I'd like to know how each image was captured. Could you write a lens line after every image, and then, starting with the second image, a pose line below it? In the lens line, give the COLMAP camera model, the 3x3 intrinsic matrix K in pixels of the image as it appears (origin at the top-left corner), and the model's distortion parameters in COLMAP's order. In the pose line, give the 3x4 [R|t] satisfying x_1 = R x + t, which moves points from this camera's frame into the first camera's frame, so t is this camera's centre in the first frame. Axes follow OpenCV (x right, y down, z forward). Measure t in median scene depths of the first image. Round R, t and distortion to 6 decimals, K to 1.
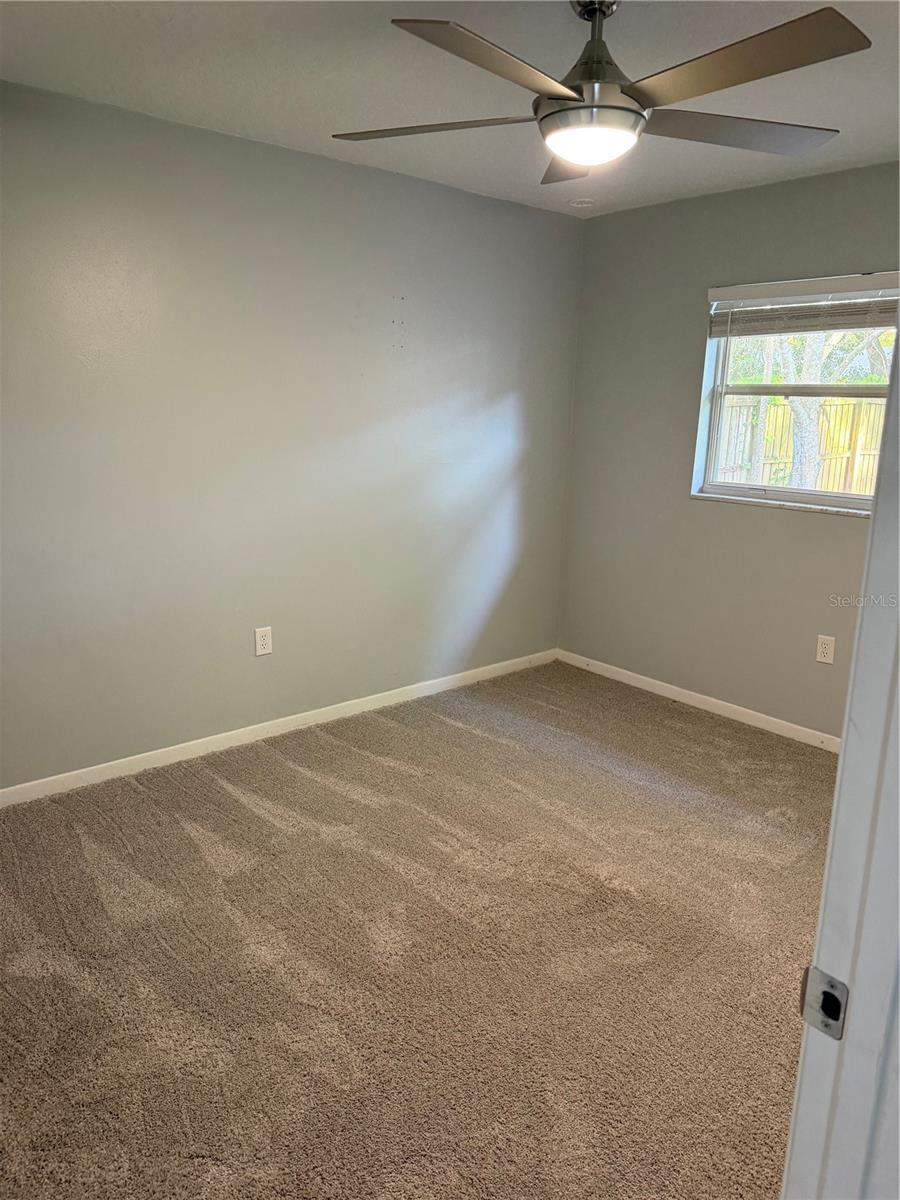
lens RADIAL K [[840.0, 0, 446.3], [0, 840.0, 595.7], [0, 0, 1]] dist [0.089415, -0.110079]
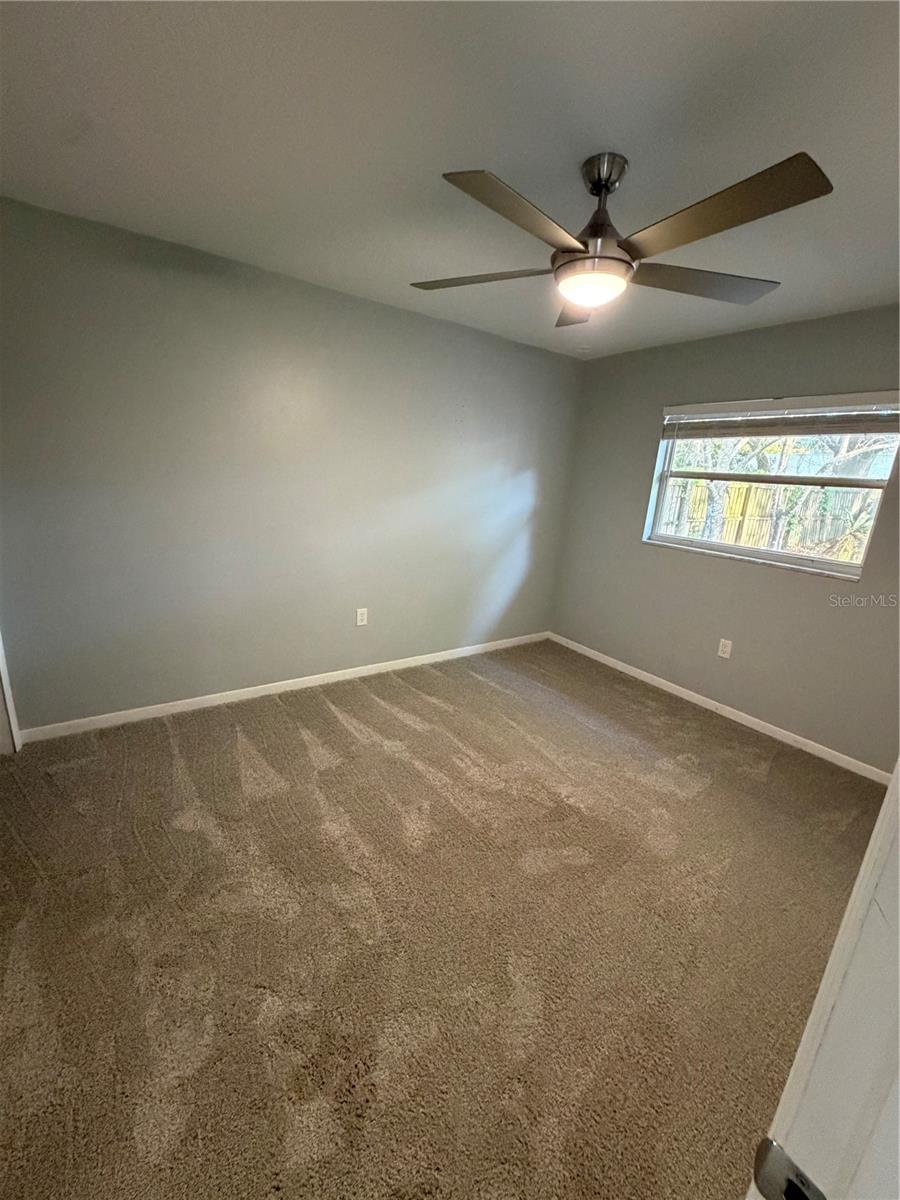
lens RADIAL K [[477.7, 0, 445.1], [0, 477.7, 598.9], [0, 0, 1]] dist [-0.001164, 0.000769]
pose [[0.993321, 0.069075, -0.092420, 0.031340], [-0.066136, 0.997214, 0.034494, -0.031562], [0.094545, -0.028152, 0.995122, 0.153703]]
